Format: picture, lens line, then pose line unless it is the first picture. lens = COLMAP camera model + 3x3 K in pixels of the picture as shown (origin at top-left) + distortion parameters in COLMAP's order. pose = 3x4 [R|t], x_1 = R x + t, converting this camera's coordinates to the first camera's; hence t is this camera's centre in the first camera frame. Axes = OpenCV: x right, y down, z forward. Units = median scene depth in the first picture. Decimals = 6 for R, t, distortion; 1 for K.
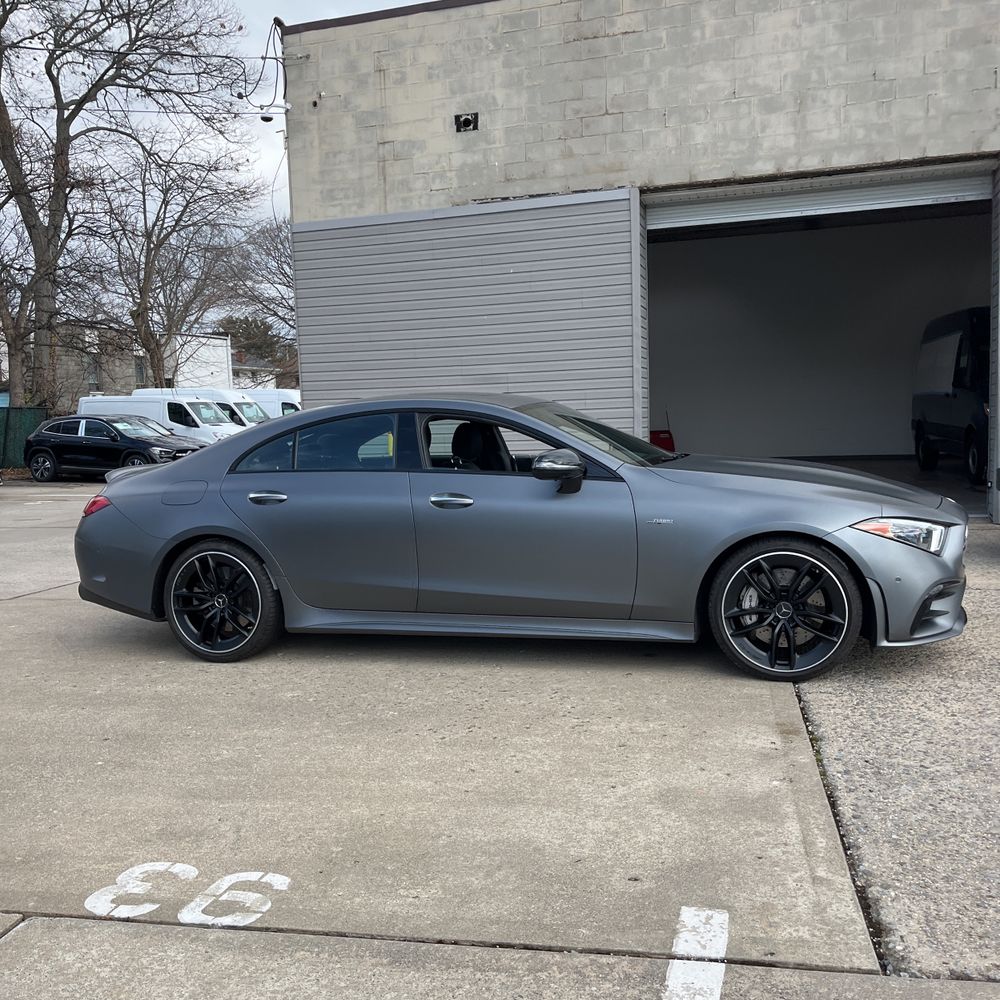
lens RADIAL K [[1014.2, 0, 497.3], [0, 1014.2, 506.4], [0, 0, 1]] dist [0.022216, 0.000000]
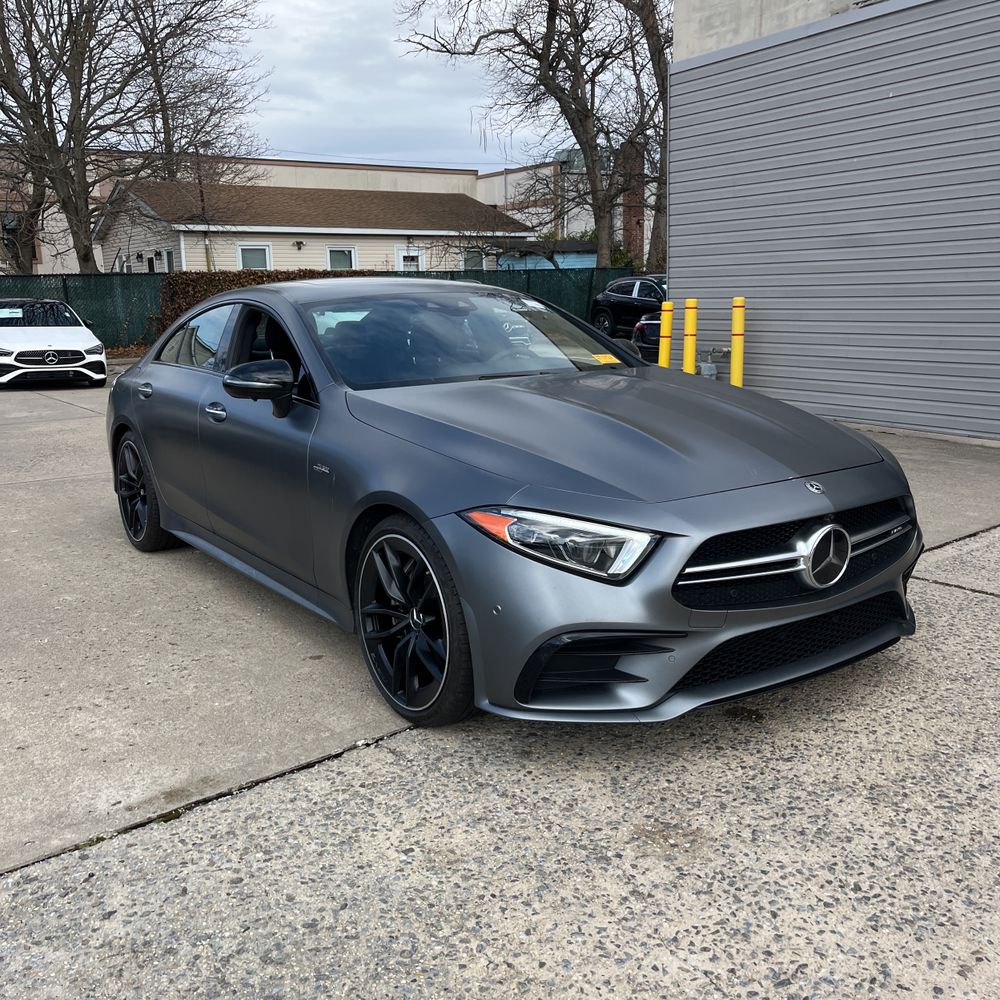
lens RADIAL K [[1014.2, 0, 520.9], [0, 1014.2, 491.7], [0, 0, 1]] dist [0.022216, 0.000000]
pose [[0.791827, 0.130786, -0.596578, 0.307339], [-0.054414, 0.988025, 0.144379, -0.035555], [0.608317, -0.081861, 0.789462, 0.216377]]
